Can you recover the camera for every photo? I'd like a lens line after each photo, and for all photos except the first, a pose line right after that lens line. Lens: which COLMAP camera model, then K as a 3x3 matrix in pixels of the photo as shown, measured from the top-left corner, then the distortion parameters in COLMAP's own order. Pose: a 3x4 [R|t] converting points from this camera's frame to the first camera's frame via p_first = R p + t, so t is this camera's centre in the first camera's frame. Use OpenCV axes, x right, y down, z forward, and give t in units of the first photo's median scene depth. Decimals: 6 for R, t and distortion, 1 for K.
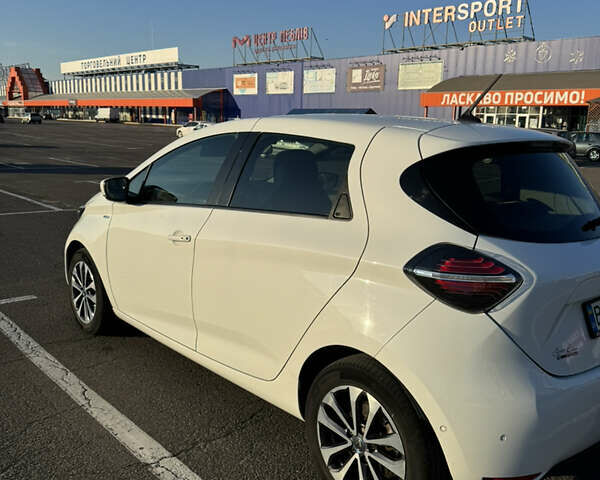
lens RADIAL K [[559.4, 0, 300.0], [0, 559.4, 240.0], [0, 0, 1]] dist [0.110042, -0.201716]
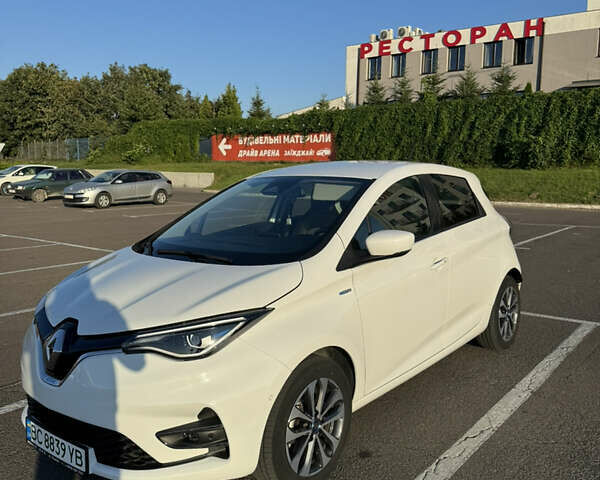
lens RADIAL K [[563.4, 0, 300.0], [0, 563.4, 240.0], [0, 0, 1]] dist [0.084962, -0.158871]
pose [[-0.157142, -0.146493, 0.976650, -0.070464], [0.187744, 0.966471, 0.175174, -0.016719], [-0.969566, 0.210888, -0.124370, 0.075178]]
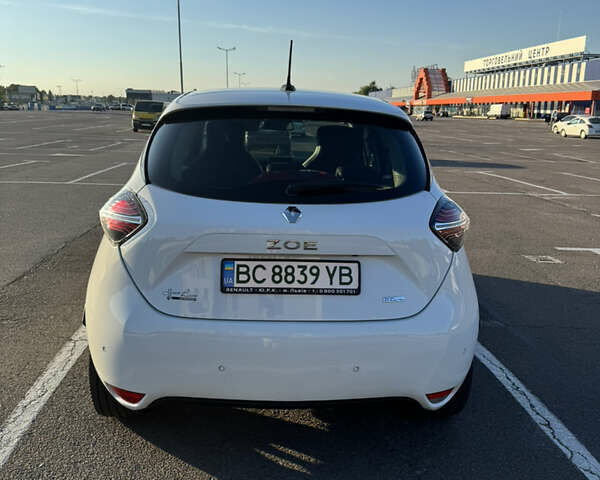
lens RADIAL K [[559.4, 0, 300.0], [0, 559.4, 240.0], [0, 0, 1]] dist [0.110042, -0.201716]
pose [[0.780928, 0.127971, -0.611371, 0.044696], [-0.124802, 0.991019, 0.048024, 0.000406], [0.612026, 0.038797, 0.789886, 0.009756]]
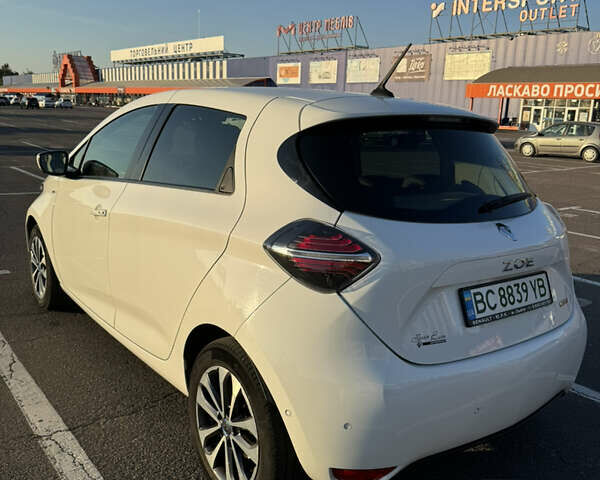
lens RADIAL K [[563.4, 0, 300.0], [0, 563.4, 240.0], [0, 0, 1]] dist [0.084962, -0.158871]
pose [[0.996628, 0.032669, -0.075271, 0.011040], [-0.031537, 0.999371, 0.016190, 0.000905], [0.075752, -0.013761, 0.997032, 0.001942]]
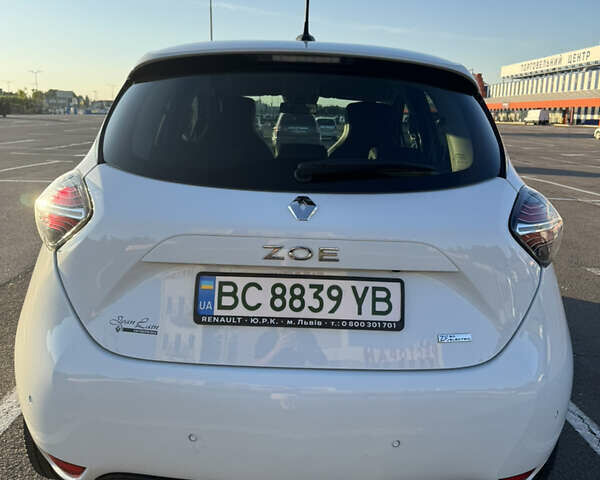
lens RADIAL K [[559.4, 0, 300.0], [0, 559.4, 240.0], [0, 0, 1]] dist [0.110042, -0.201716]
pose [[0.744745, 0.132791, -0.654004, 0.037708], [-0.136917, 0.989559, 0.045009, 0.000882], [0.653153, 0.056024, 0.755151, 0.019984]]
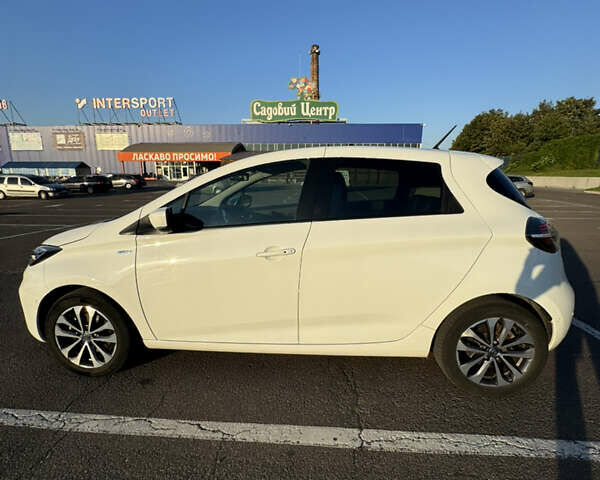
lens RADIAL K [[319.7, 0, 300.0], [0, 319.7, 240.0], [0, 0, 1]] dist [-0.000970, -0.000922]
pose [[0.733707, -0.157021, 0.661074, -0.031752], [0.152703, 0.986148, 0.064753, -0.003339], [-0.662084, 0.053438, 0.747522, 0.025616]]
